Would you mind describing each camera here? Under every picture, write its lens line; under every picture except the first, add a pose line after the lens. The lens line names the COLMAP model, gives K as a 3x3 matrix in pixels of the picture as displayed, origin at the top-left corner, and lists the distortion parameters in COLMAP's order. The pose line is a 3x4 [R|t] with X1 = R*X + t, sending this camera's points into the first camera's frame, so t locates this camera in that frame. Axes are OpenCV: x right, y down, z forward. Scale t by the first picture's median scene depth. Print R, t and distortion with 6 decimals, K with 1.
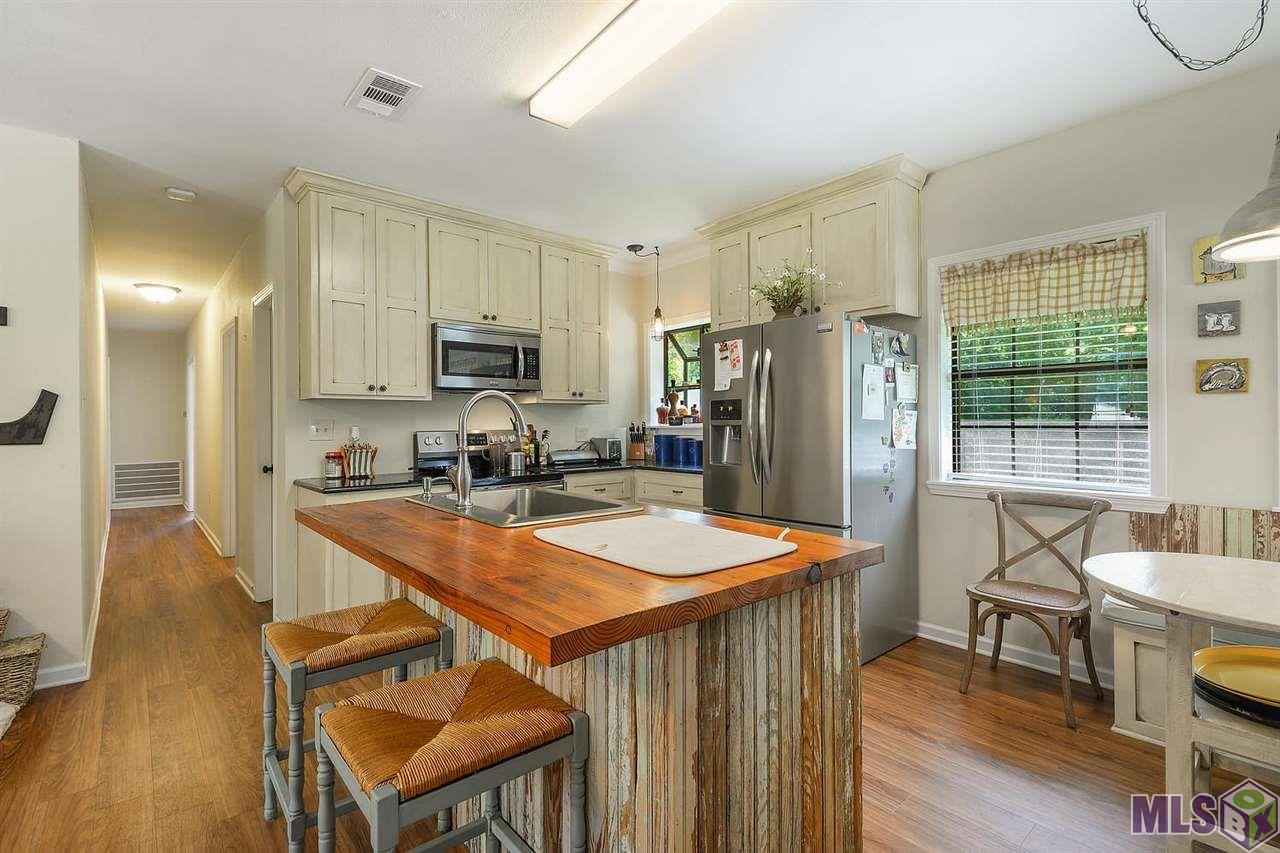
lens RADIAL K [[583.7, 0, 635.7], [0, 583.7, 418.1], [0, 0, 1]] dist [0.033348, -0.000148]
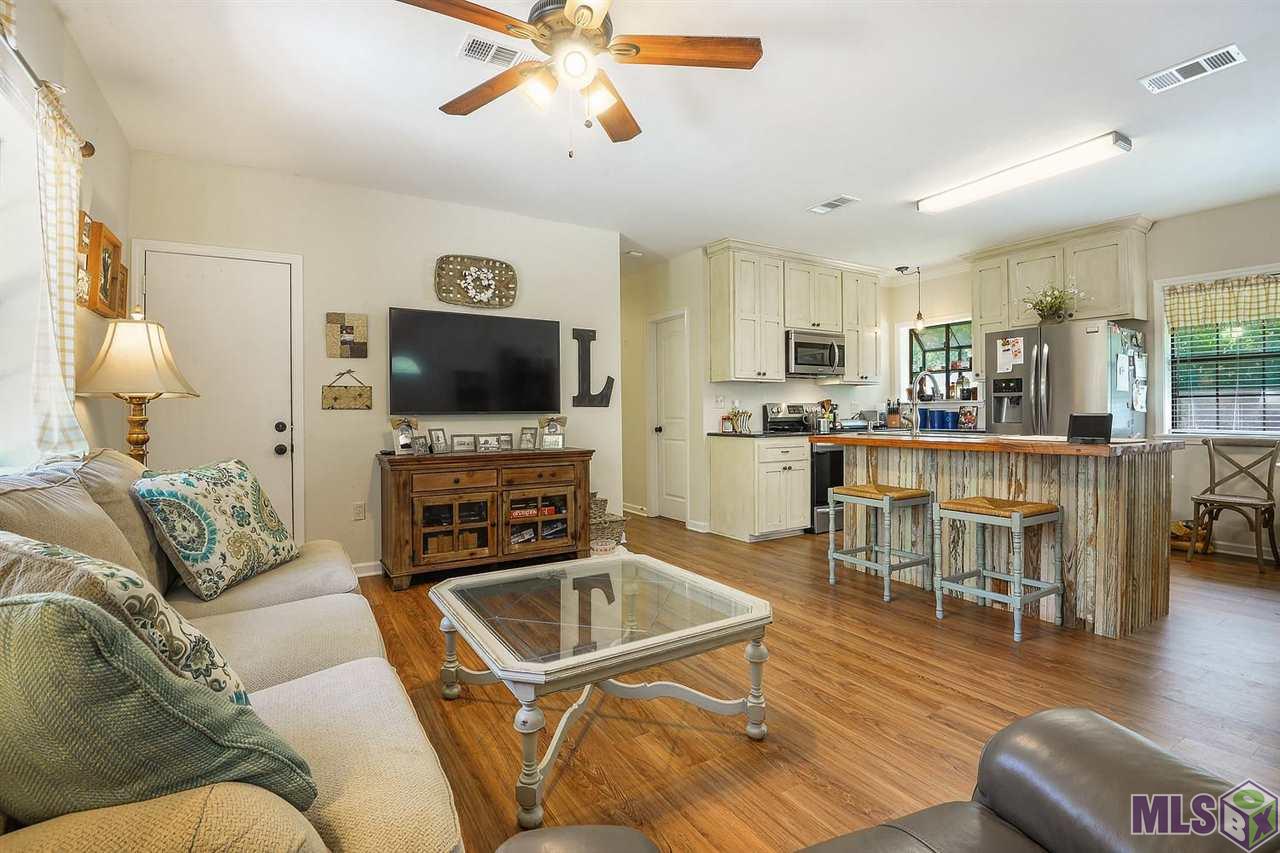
lens RADIAL K [[593.0, 0, 640.2], [0, 593.0, 414.8], [0, 0, 1]] dist [-0.036790, 0.000091]
pose [[0.987214, -0.000629, -0.159398, -0.531096], [0.002318, 0.999943, 0.010409, 0.042100], [0.159382, -0.010645, 0.987160, -0.603649]]
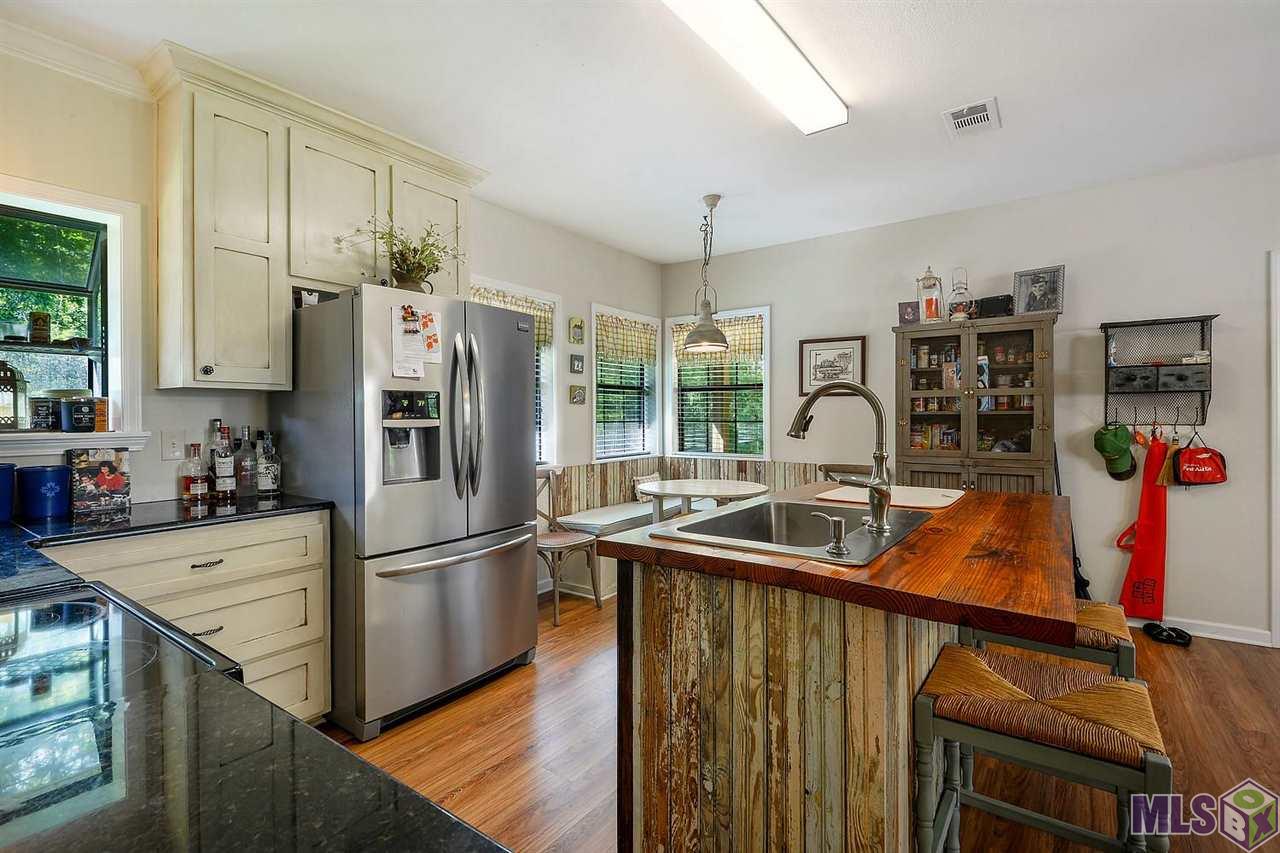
lens RADIAL K [[583.7, 0, 635.7], [0, 583.7, 418.1], [0, 0, 1]] dist [0.033348, -0.000148]
pose [[-0.235057, 0.005093, 0.971968, -0.611565], [0.012413, 0.999920, -0.002238, 0.006634], [-0.971902, 0.011539, -0.235102, 0.924835]]
